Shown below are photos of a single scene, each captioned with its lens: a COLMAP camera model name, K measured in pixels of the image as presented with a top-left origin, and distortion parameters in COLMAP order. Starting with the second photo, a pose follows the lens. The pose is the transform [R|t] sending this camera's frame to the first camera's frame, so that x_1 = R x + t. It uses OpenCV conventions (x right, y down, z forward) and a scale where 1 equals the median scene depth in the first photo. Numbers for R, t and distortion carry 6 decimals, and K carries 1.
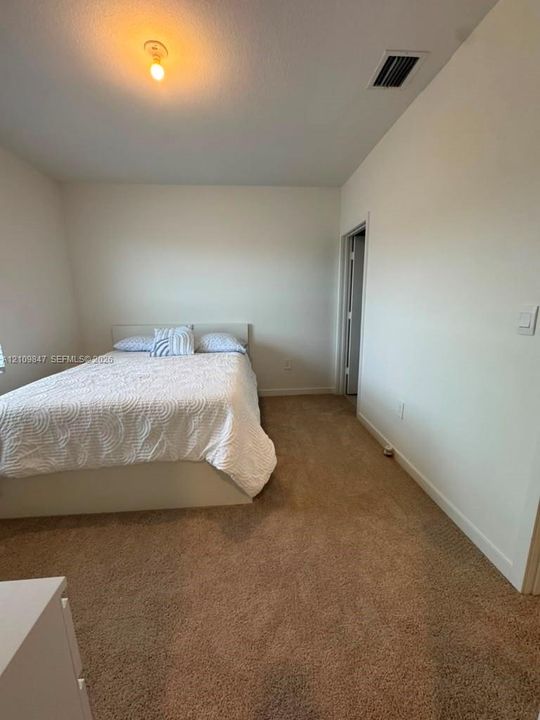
lens RADIAL K [[287.8, 0, 270.1], [0, 287.8, 359.4], [0, 0, 1]] dist [-0.003282, -0.000750]
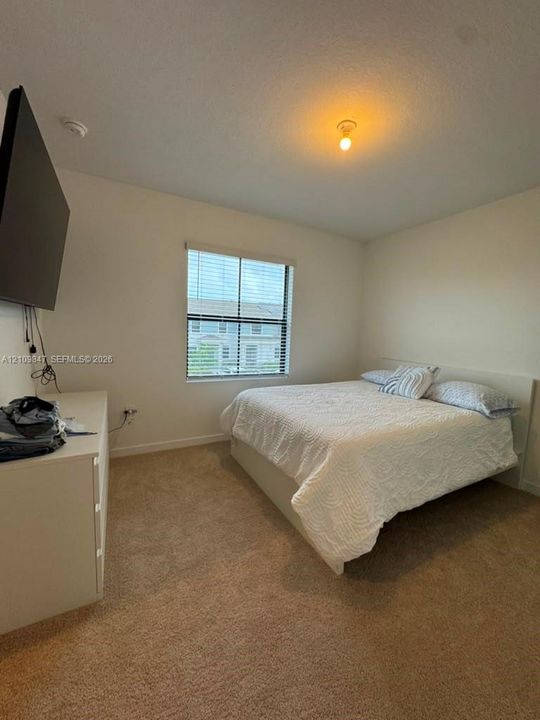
lens RADIAL K [[287.8, 0, 268.5], [0, 287.8, 360.3], [0, 0, 1]] dist [-0.003282, -0.000750]
pose [[0.390743, 0.121882, -0.912395, 0.586551], [-0.227531, 0.973226, 0.032565, -0.102579], [0.891936, 0.194874, 0.408014, 0.372335]]
